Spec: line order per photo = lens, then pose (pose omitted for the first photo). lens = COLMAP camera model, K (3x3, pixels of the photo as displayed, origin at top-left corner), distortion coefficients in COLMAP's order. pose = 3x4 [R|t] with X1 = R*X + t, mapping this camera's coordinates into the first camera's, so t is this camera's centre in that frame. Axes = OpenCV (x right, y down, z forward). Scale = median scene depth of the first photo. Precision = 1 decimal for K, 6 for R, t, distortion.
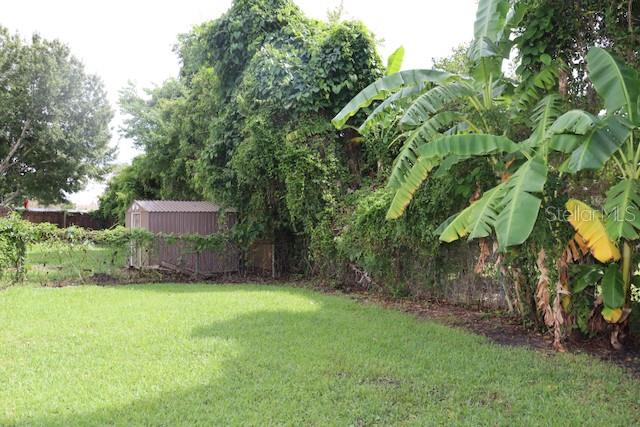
lens RADIAL K [[522.4, 0, 320.0], [0, 522.4, 213.5], [0, 0, 1]] dist [-0.163888, 0.124213]
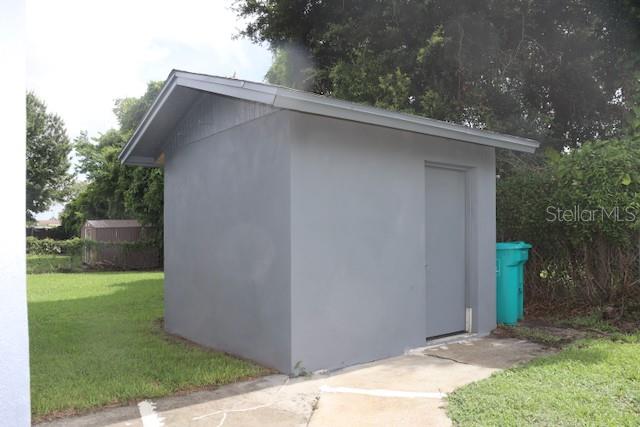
lens RADIAL K [[522.4, 0, 320.0], [0, 522.4, 213.5], [0, 0, 1]] dist [-0.163888, 0.124213]
pose [[0.997419, -0.023462, 0.067866, 0.152606], [0.024609, 0.999567, -0.016116, -0.003491], [-0.067458, 0.017744, 0.997564, -0.366320]]
